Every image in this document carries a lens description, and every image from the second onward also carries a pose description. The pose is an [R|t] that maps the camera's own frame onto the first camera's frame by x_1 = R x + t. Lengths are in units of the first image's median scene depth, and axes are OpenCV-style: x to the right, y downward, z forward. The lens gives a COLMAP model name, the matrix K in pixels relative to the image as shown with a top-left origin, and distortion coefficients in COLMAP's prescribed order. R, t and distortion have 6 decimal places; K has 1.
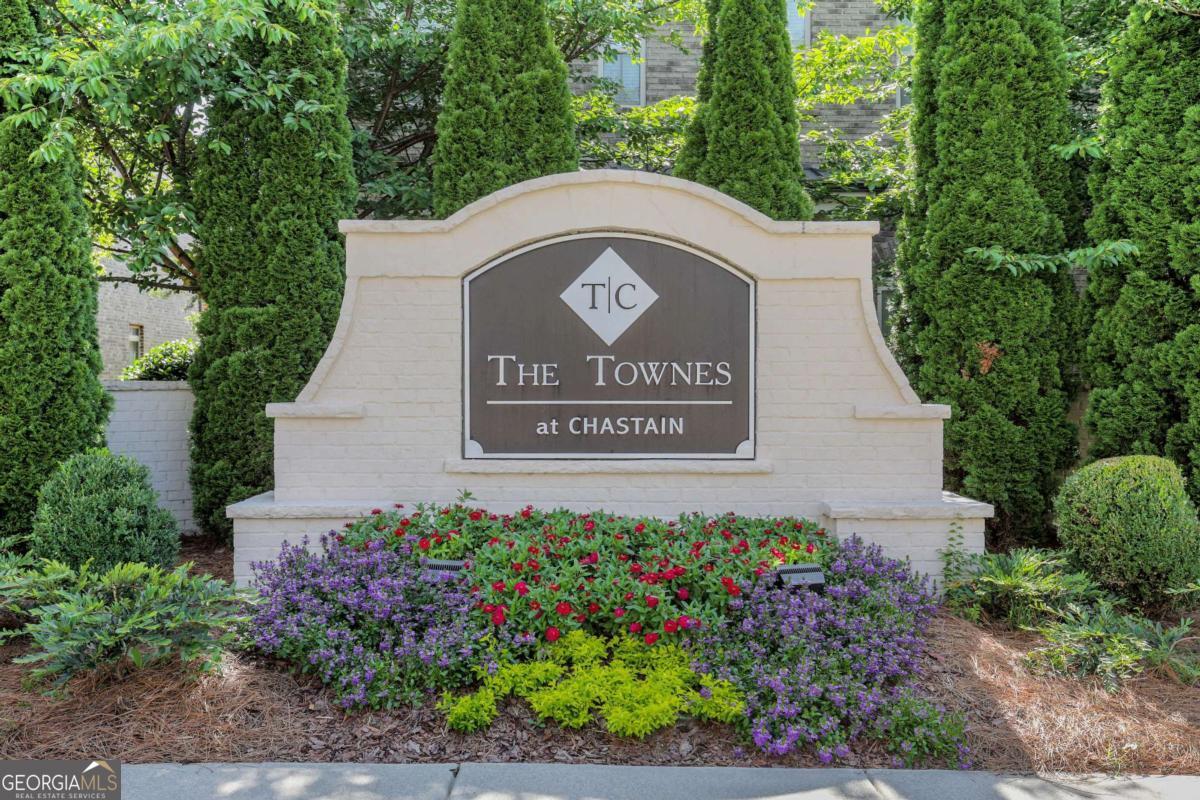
lens RADIAL K [[1213.4, 0, 600.0], [0, 1213.4, 400.0], [0, 0, 1]] dist [-0.000134, -0.000463]
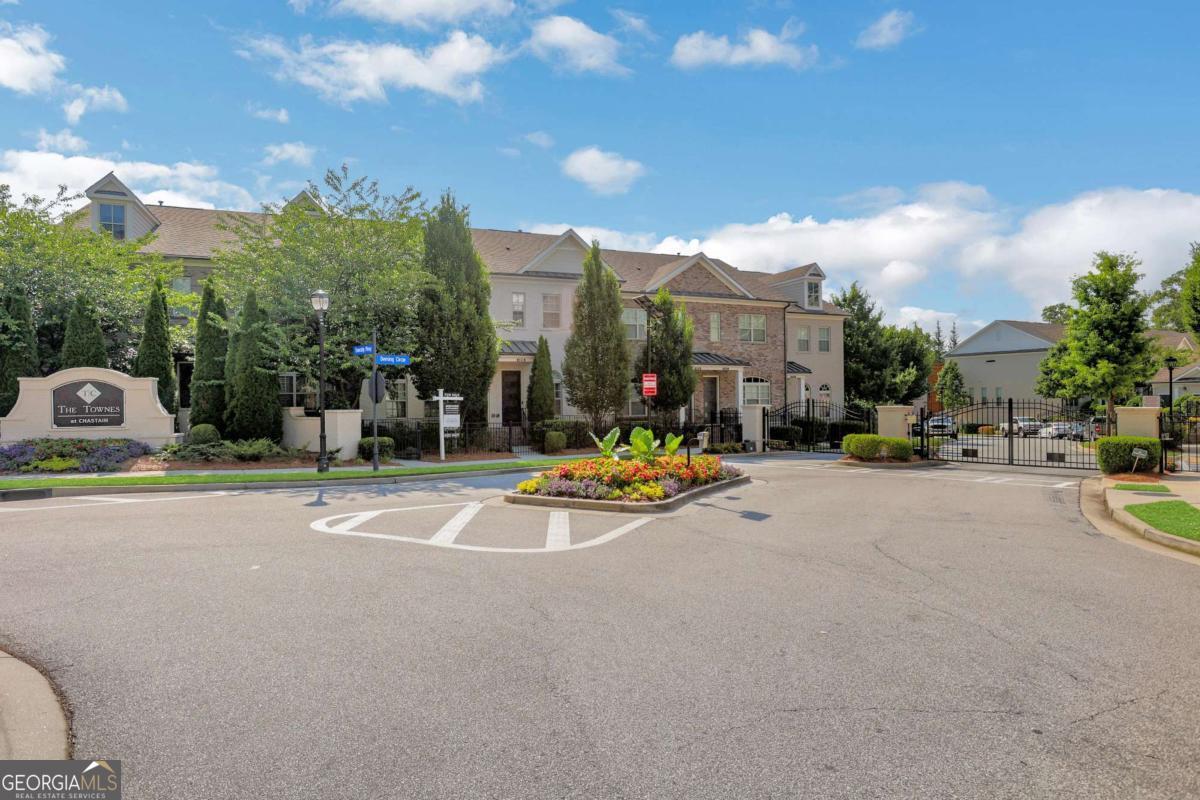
lens RADIAL K [[654.6, 0, 600.0], [0, 654.6, 400.0], [0, 0, 1]] dist [-0.000758, -0.000219]
pose [[0.937535, -0.013185, 0.347640, 0.995739], [0.015453, 0.999874, -0.003753, -0.019150], [-0.347546, 0.008891, 0.937621, -2.104411]]
